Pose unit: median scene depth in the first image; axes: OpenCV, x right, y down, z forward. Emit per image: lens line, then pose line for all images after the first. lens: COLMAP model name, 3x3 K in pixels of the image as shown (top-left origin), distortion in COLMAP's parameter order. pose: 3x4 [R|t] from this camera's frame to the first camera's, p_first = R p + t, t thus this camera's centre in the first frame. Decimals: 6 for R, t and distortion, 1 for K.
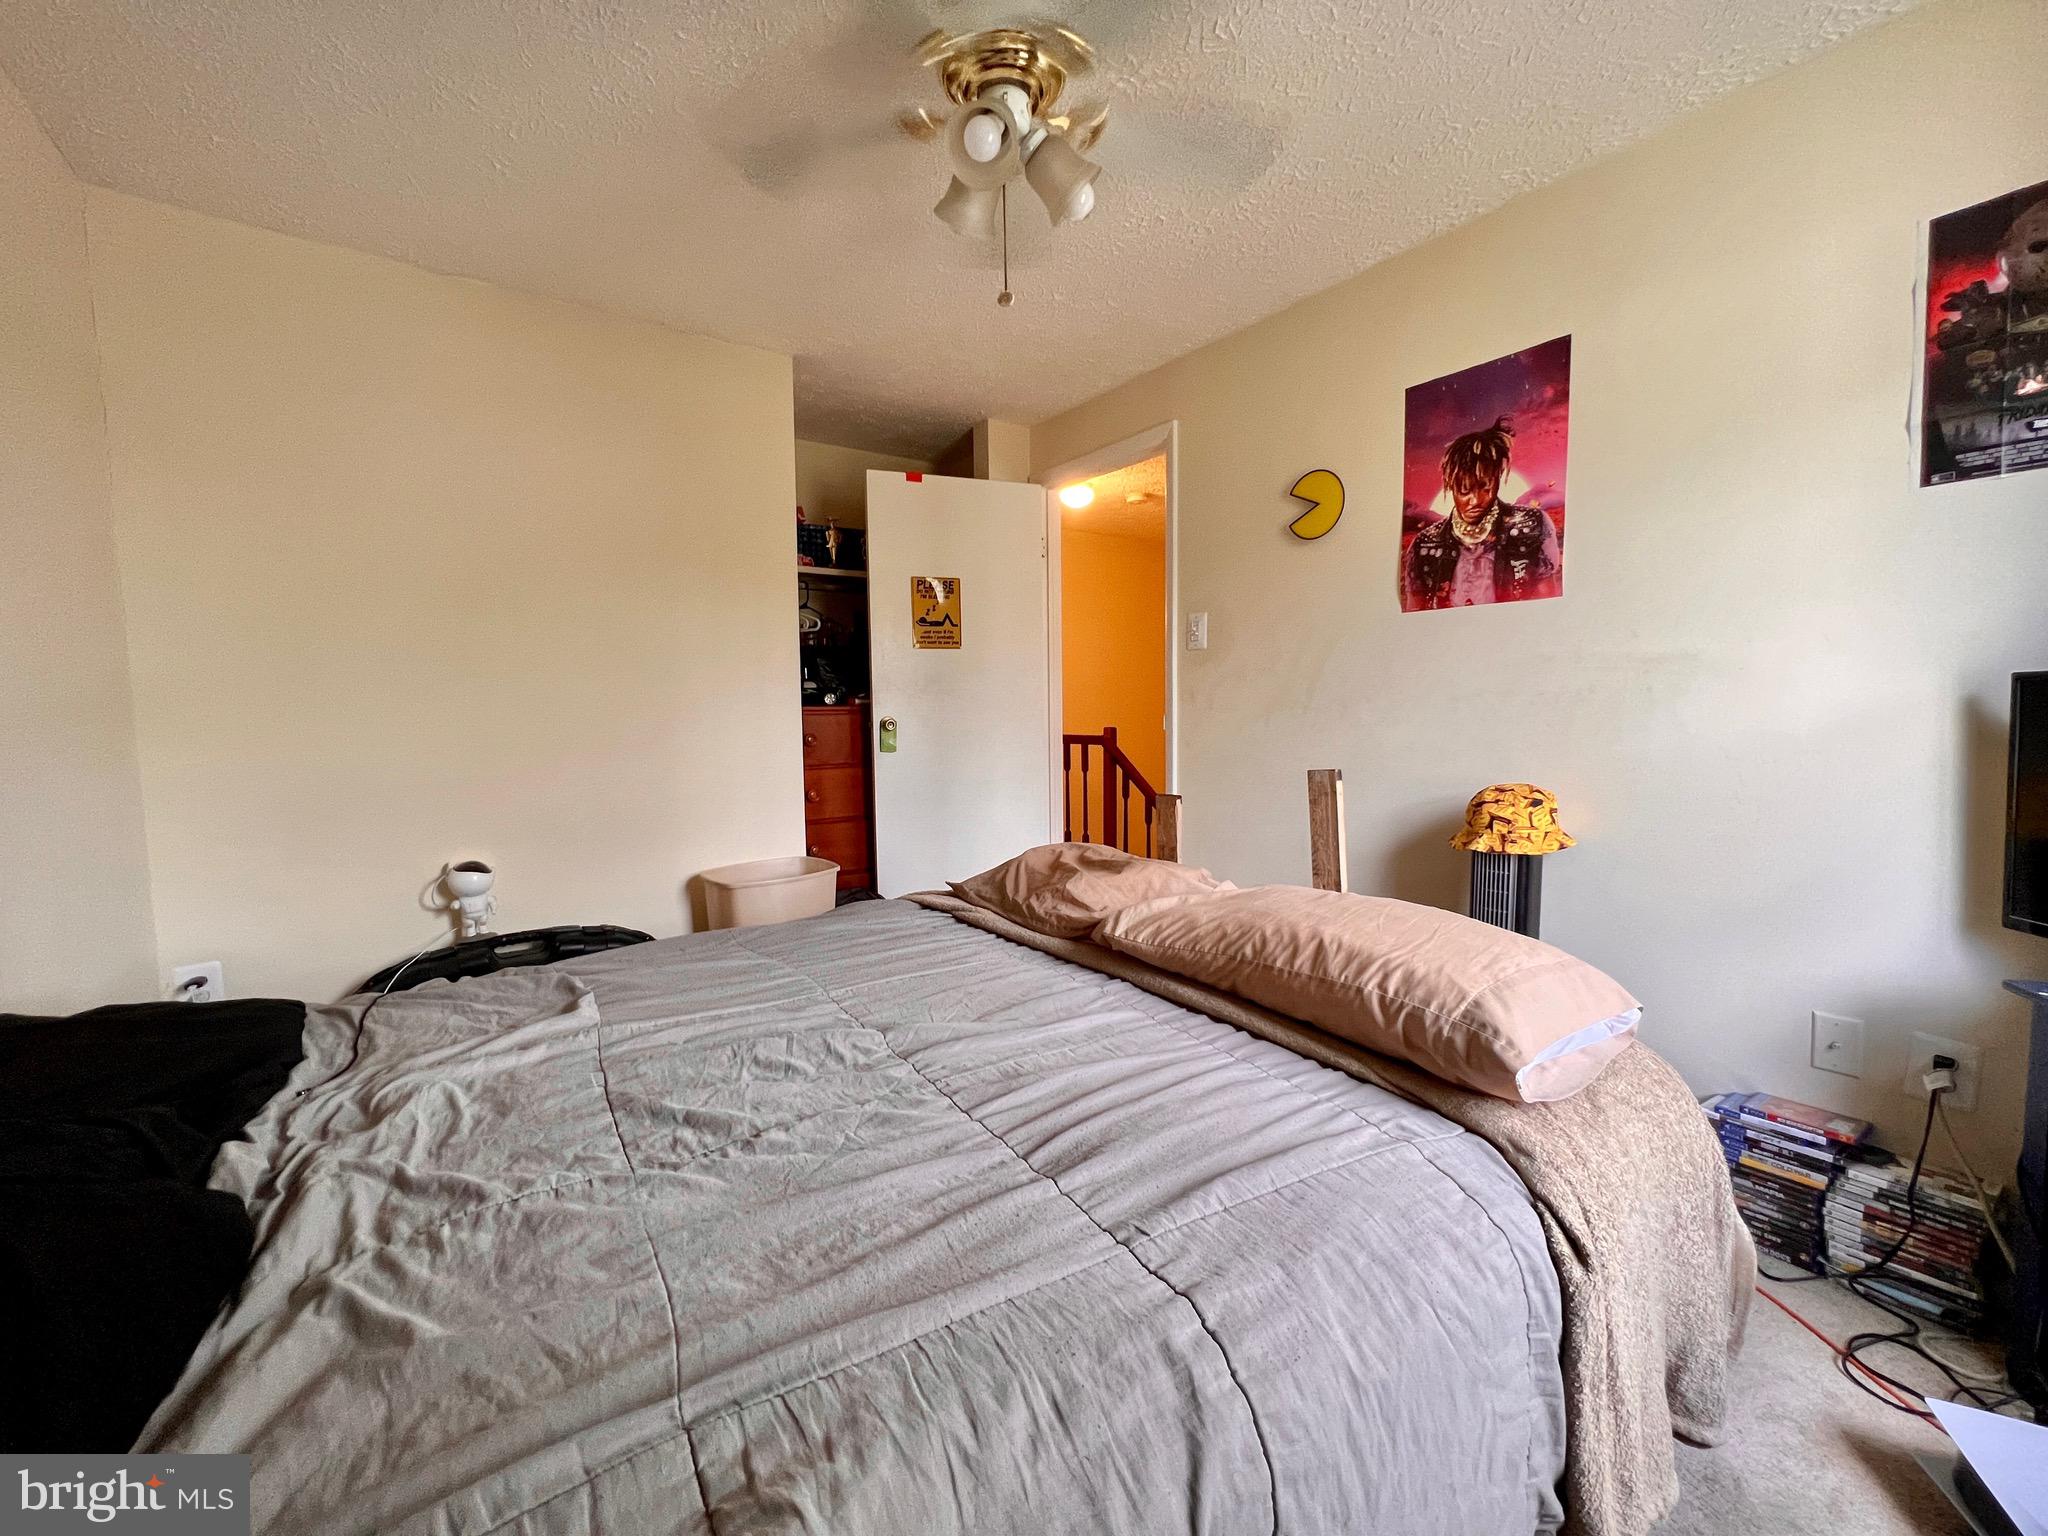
lens RADIAL K [[819.7, 0, 1017.2], [0, 819.7, 761.7], [0, 0, 1]] dist [-0.002201, 0.000269]
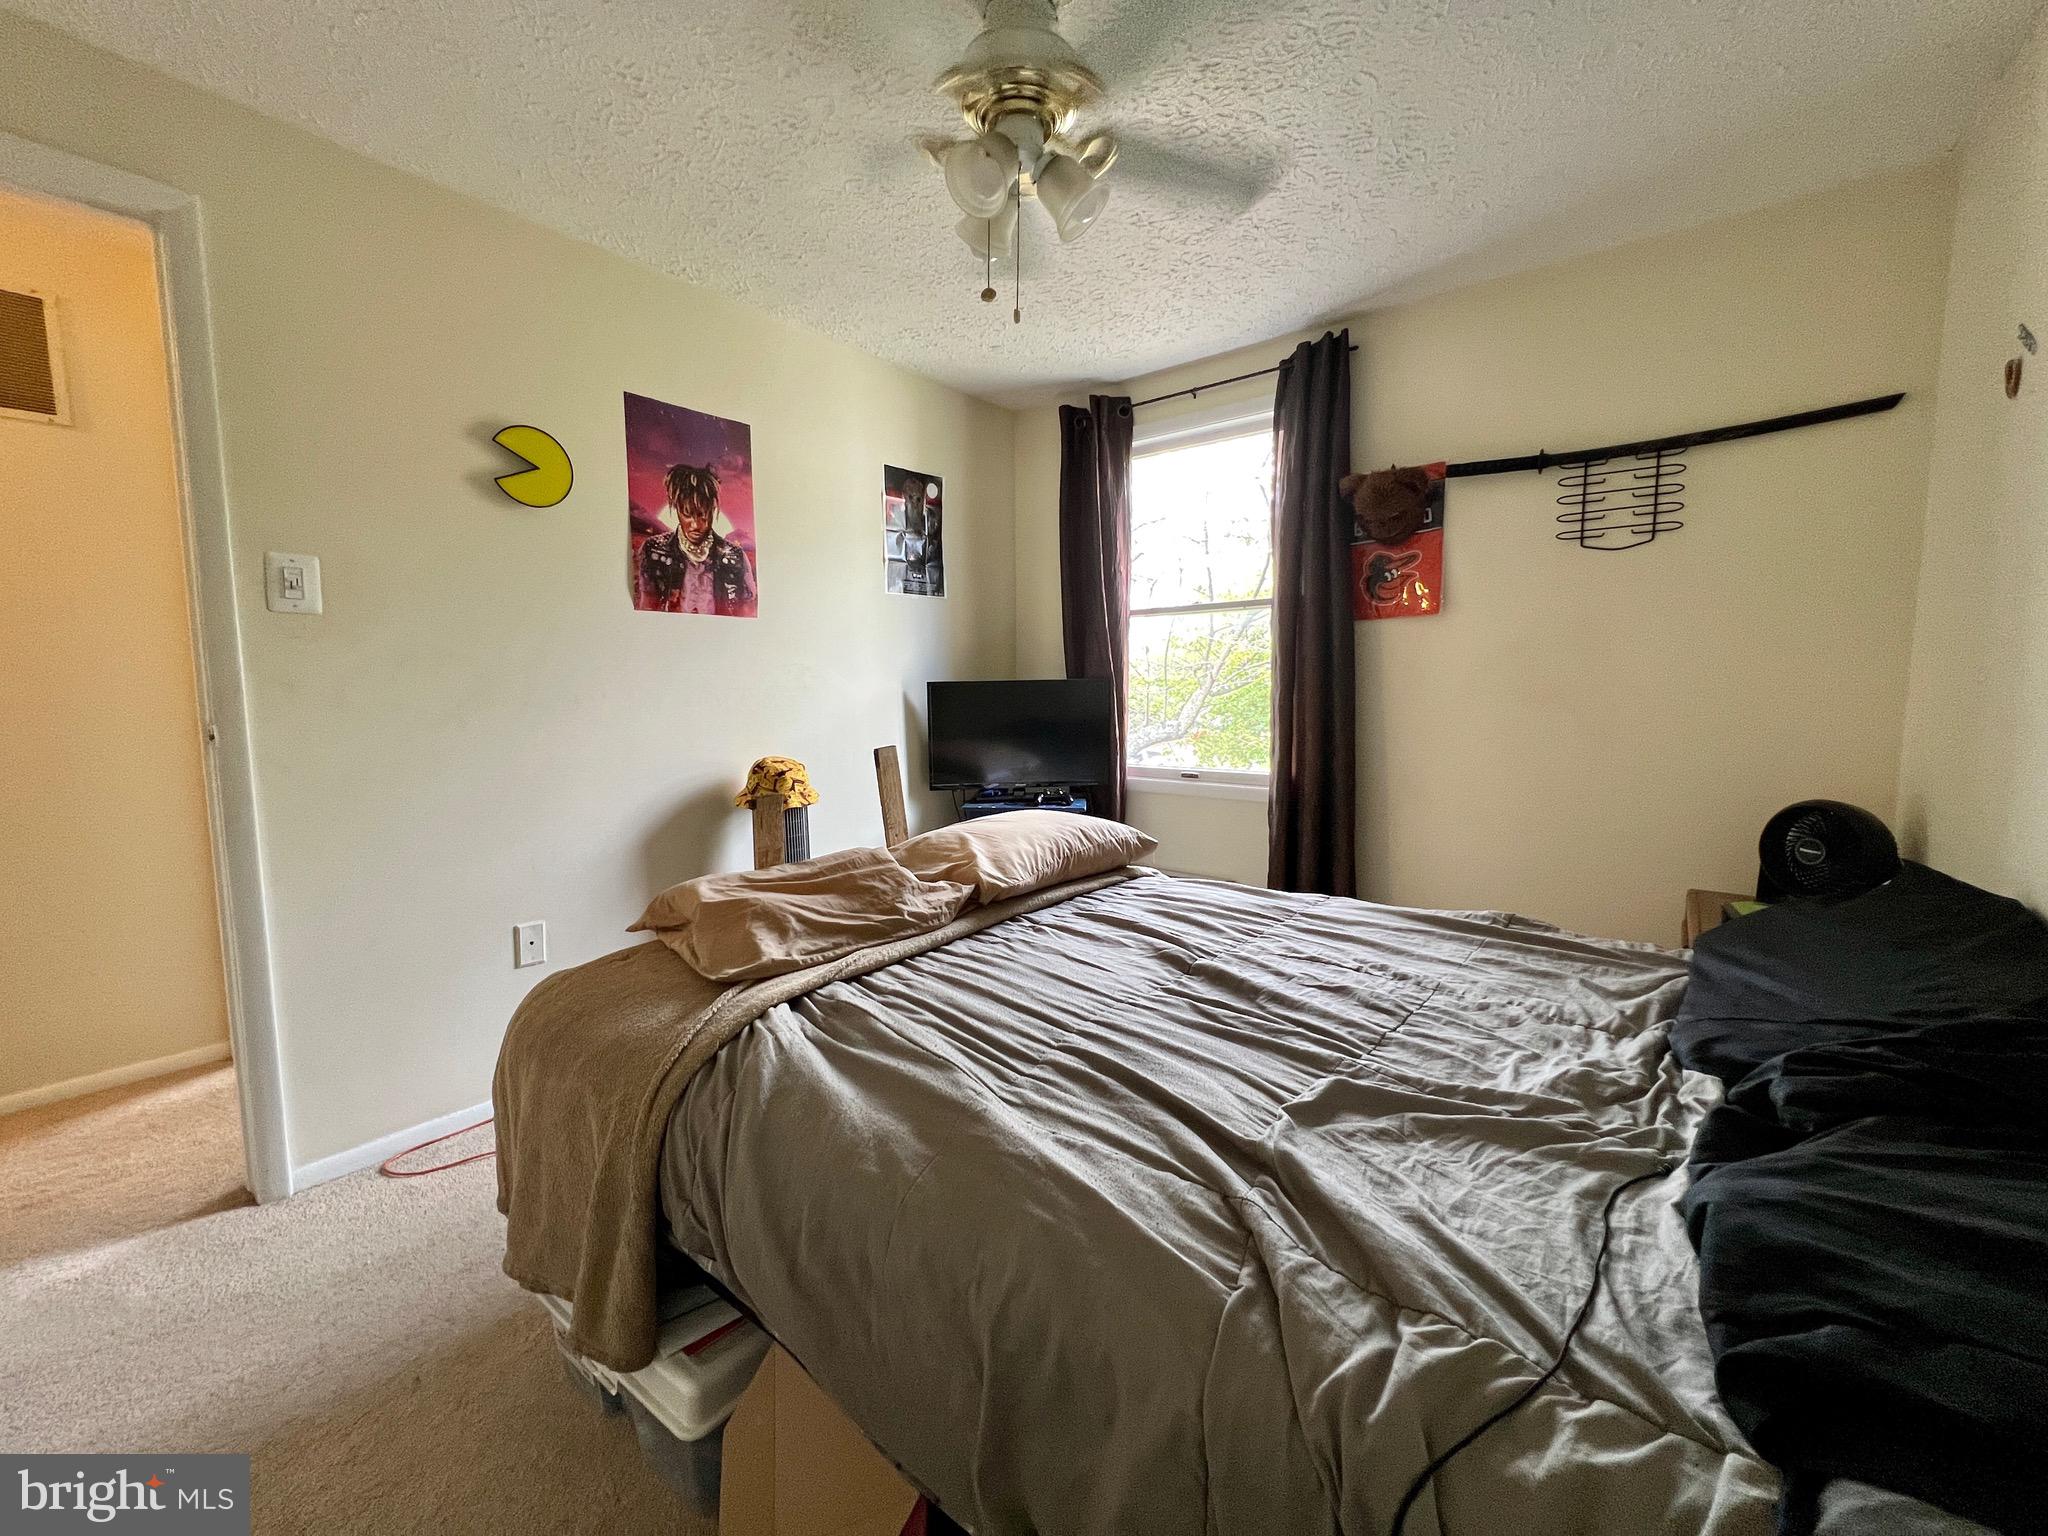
lens RADIAL K [[819.7, 0, 1017.2], [0, 819.7, 761.7], [0, 0, 1]] dist [-0.002201, 0.000269]
pose [[-0.267709, -0.075923, 0.960504, -0.714796], [0.079337, 0.991768, 0.100507, -0.061911], [-0.960228, 0.103110, -0.259482, 0.886333]]
